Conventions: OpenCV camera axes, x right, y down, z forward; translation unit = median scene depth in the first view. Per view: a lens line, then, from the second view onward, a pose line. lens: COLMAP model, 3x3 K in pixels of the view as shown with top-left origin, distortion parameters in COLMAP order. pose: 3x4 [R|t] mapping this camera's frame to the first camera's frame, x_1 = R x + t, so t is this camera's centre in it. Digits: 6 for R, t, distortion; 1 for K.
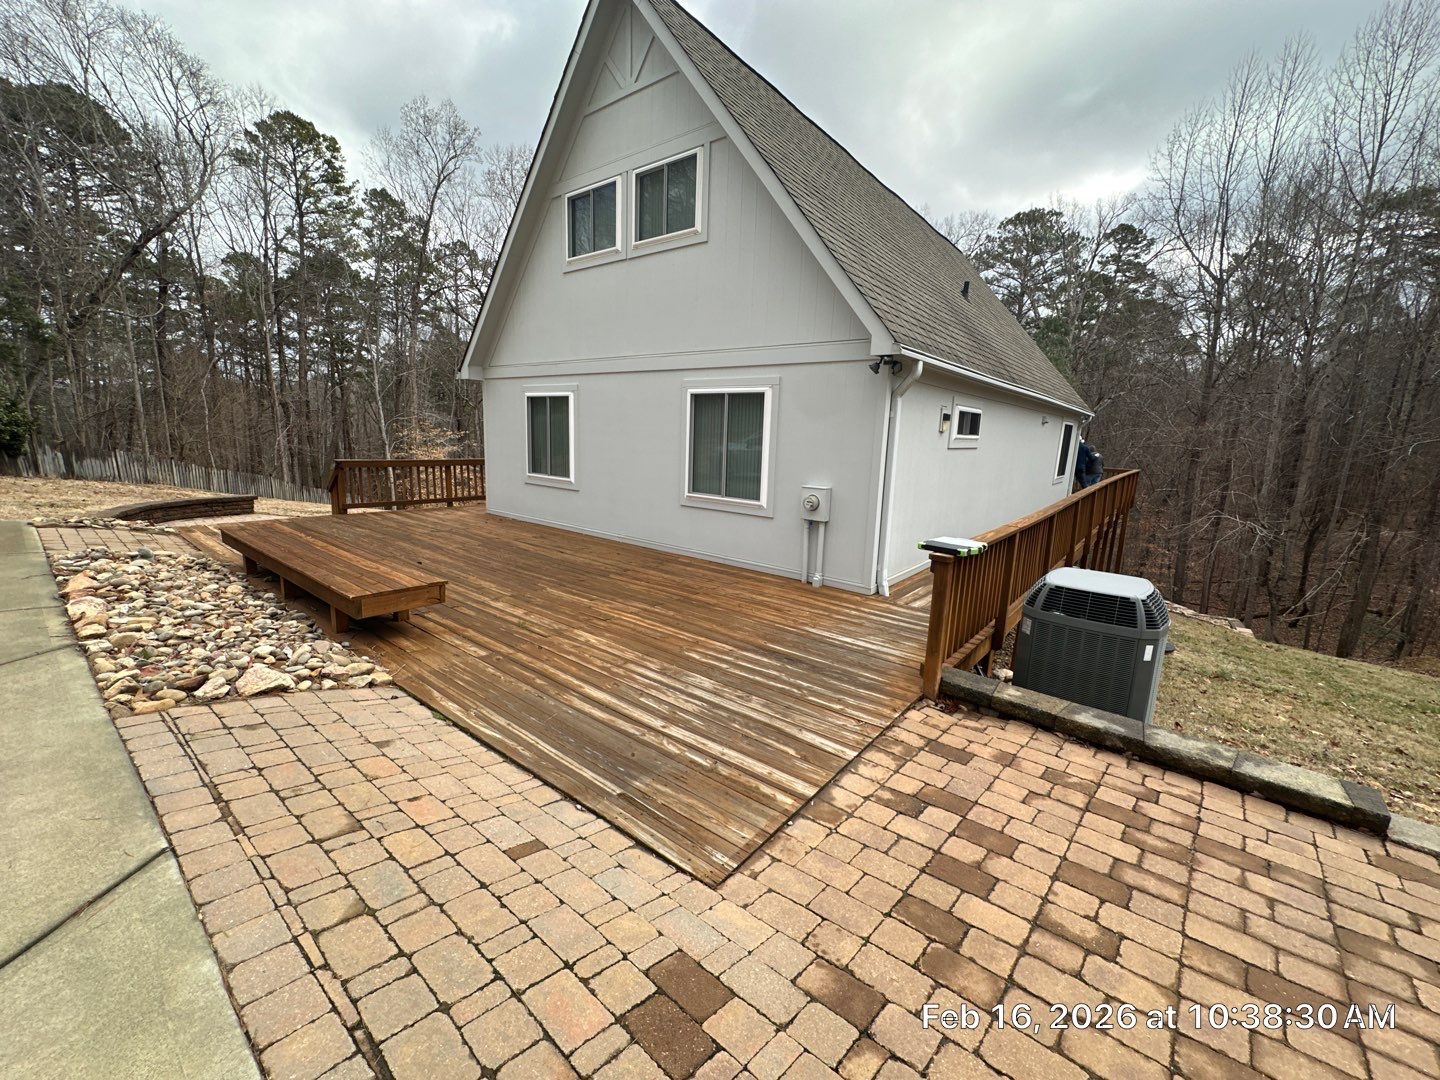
lens RADIAL K [[587.3, 0, 720.0], [0, 587.3, 540.0], [0, 0, 1]] dist [-0.009690, 0.000119]
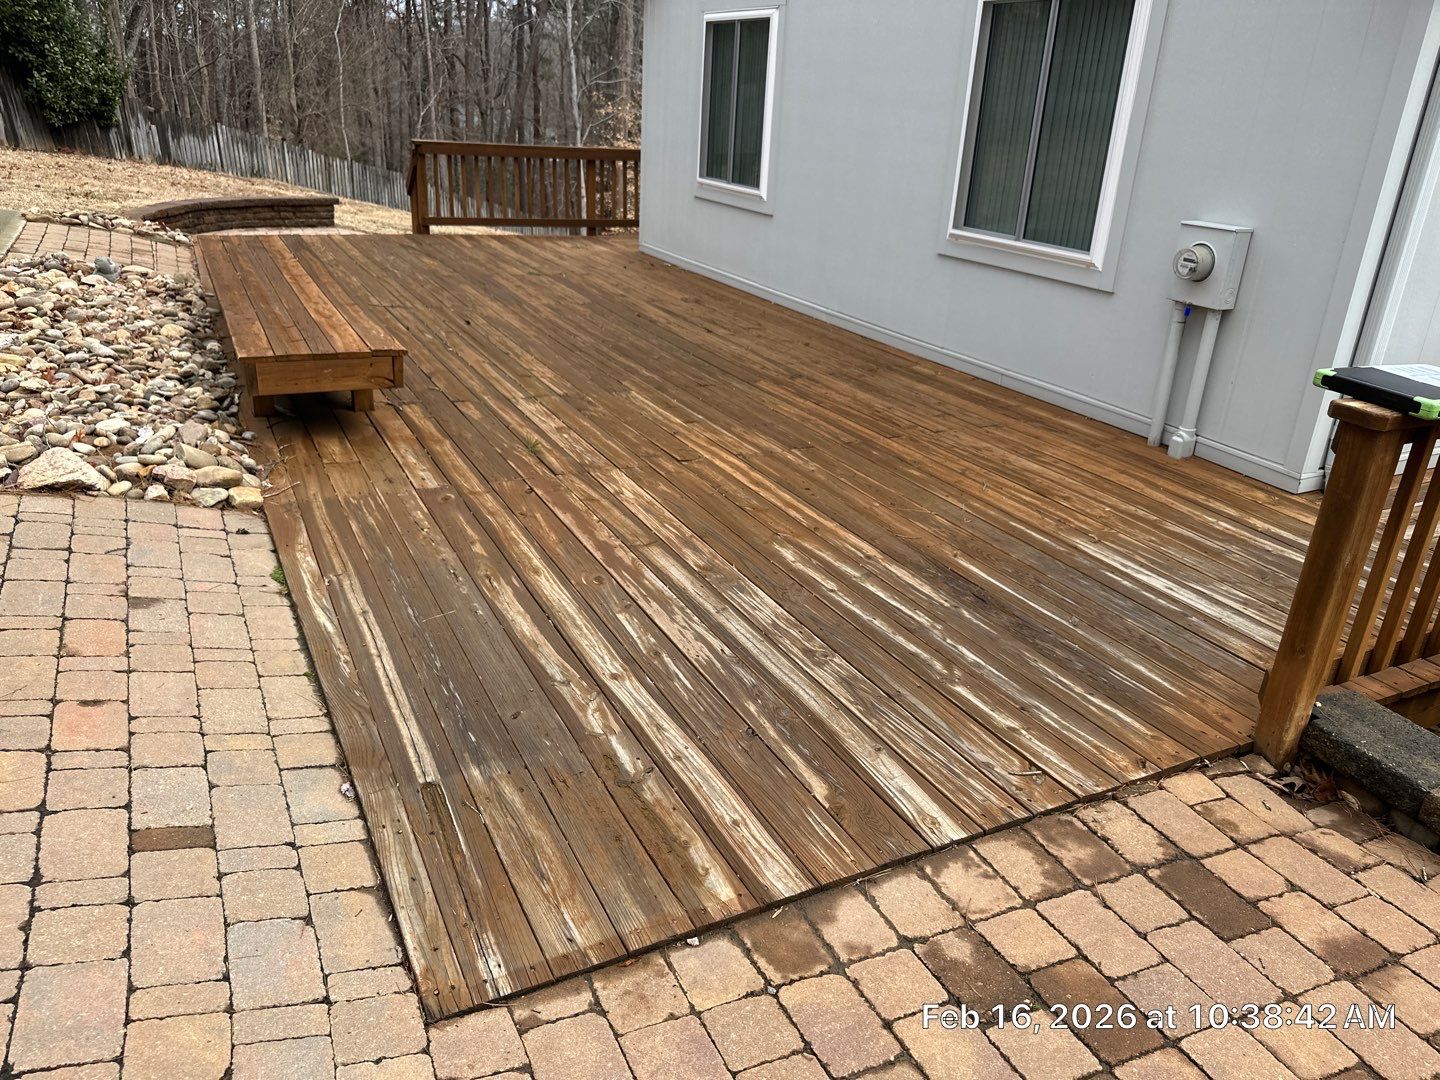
lens RADIAL K [[1031.1, 0, 720.0], [0, 1031.1, 540.0], [0, 0, 1]] dist [0.083665, -0.121455]
pose [[0.912337, 0.171558, -0.371766, 0.248134], [-0.094718, 0.971787, 0.216005, 0.002918], [0.398335, -0.161857, 0.902847, 0.211613]]
